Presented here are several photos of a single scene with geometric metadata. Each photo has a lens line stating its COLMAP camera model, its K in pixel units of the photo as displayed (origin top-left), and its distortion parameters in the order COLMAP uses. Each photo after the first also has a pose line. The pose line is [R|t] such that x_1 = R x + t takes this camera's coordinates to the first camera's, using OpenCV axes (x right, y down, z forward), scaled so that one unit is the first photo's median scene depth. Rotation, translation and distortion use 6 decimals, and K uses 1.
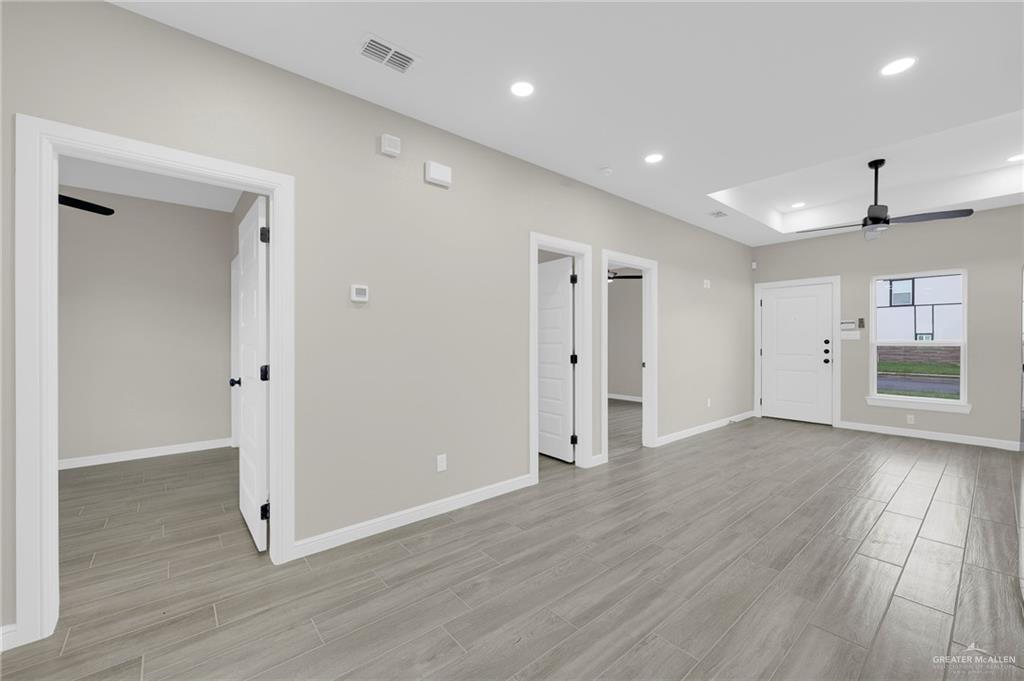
lens RADIAL K [[413.4, 0, 510.3], [0, 413.4, 344.5], [0, 0, 1]] dist [-0.001967, 0.000515]
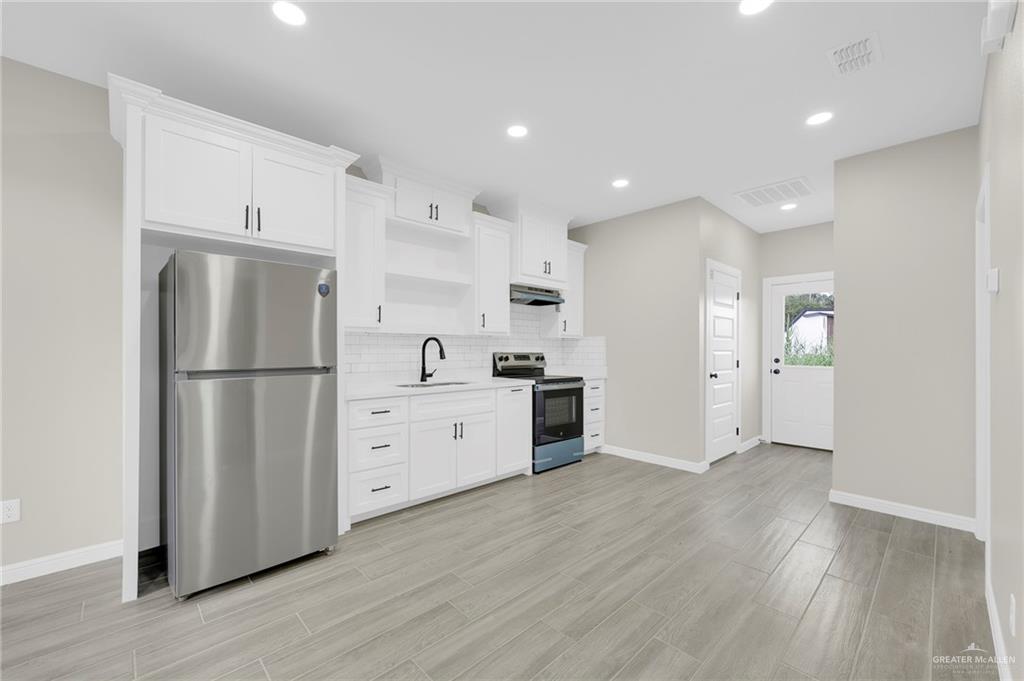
lens RADIAL K [[413.4, 0, 512.8], [0, 413.4, 350.4], [0, 0, 1]] dist [-0.001967, 0.000515]
pose [[-0.997729, 0.000461, -0.067354, 0.514528], [-0.000593, 0.999878, 0.015629, -0.017367], [0.067353, 0.015634, -0.997607, 1.727296]]
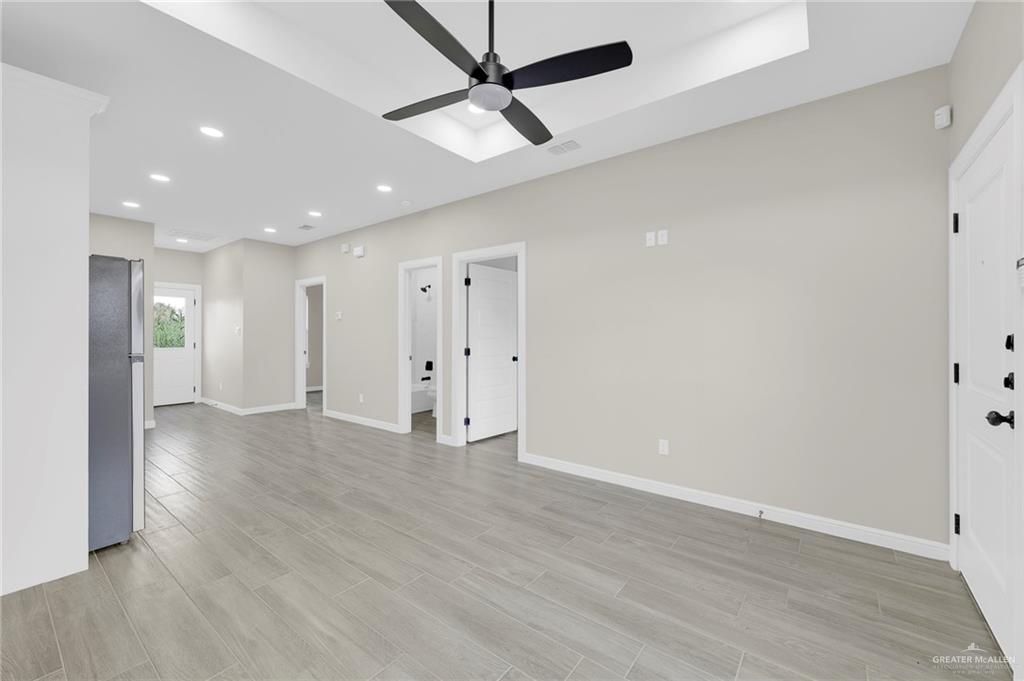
lens RADIAL K [[413.4, 0, 515.8], [0, 413.4, 337.4], [0, 0, 1]] dist [-0.001967, 0.000515]
pose [[0.206862, 0.006773, -0.978347, 2.305455], [-0.008386, 0.999952, 0.005149, -0.020577], [0.978334, 0.007139, 0.206908, 1.590833]]
